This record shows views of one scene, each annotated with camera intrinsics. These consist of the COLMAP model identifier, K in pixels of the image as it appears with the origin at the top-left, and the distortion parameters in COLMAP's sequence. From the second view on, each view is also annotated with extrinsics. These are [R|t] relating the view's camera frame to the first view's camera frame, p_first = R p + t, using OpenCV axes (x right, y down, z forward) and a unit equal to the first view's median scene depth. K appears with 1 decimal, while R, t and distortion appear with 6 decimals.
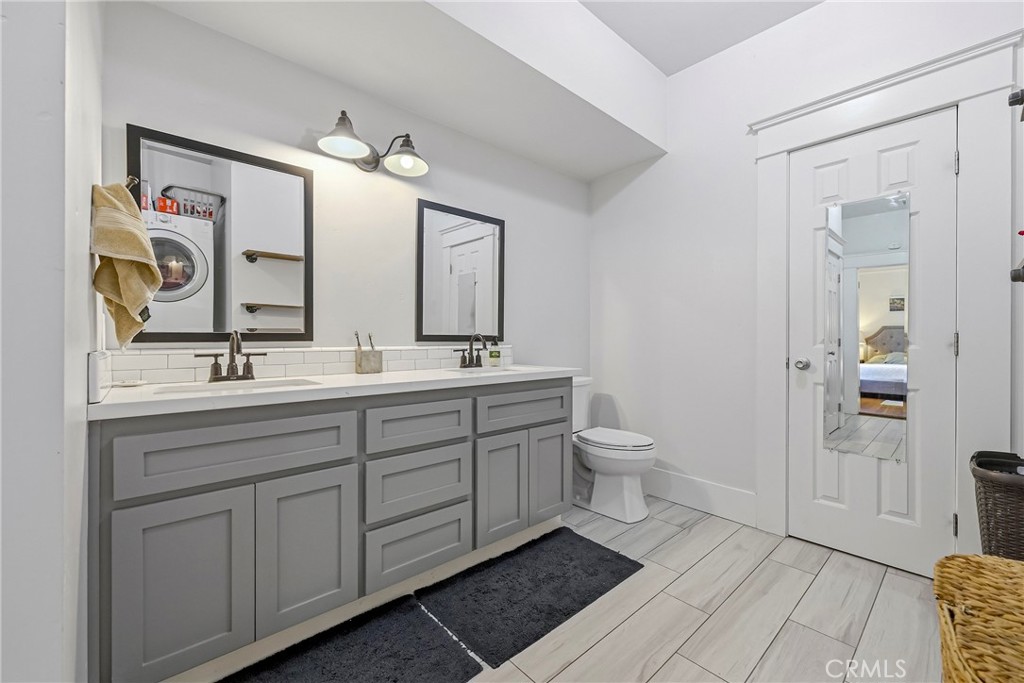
lens RADIAL K [[405.7, 0, 513.1], [0, 405.7, 341.2], [0, 0, 1]] dist [-0.000325, 0.000165]
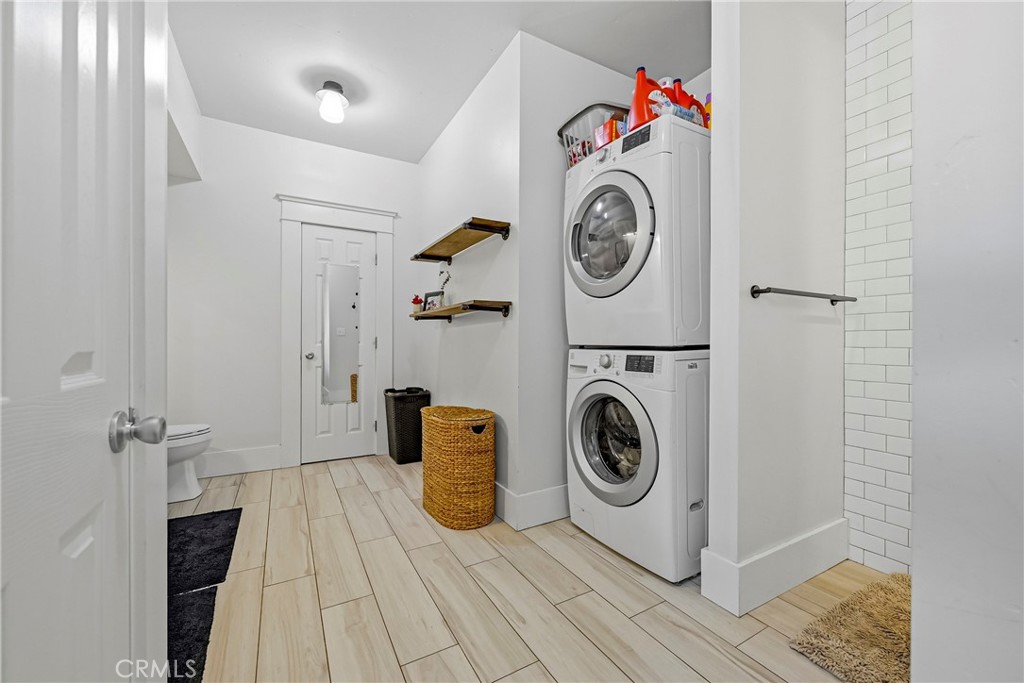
lens RADIAL K [[405.7, 0, 513.1], [0, 405.7, 341.2], [0, 0, 1]] dist [-0.000325, 0.000165]
pose [[0.214555, 0.000439, 0.976712, -0.727286], [0.001795, 0.999998, -0.000844, 0.001130], [-0.976710, 0.001934, 0.214554, -0.156414]]
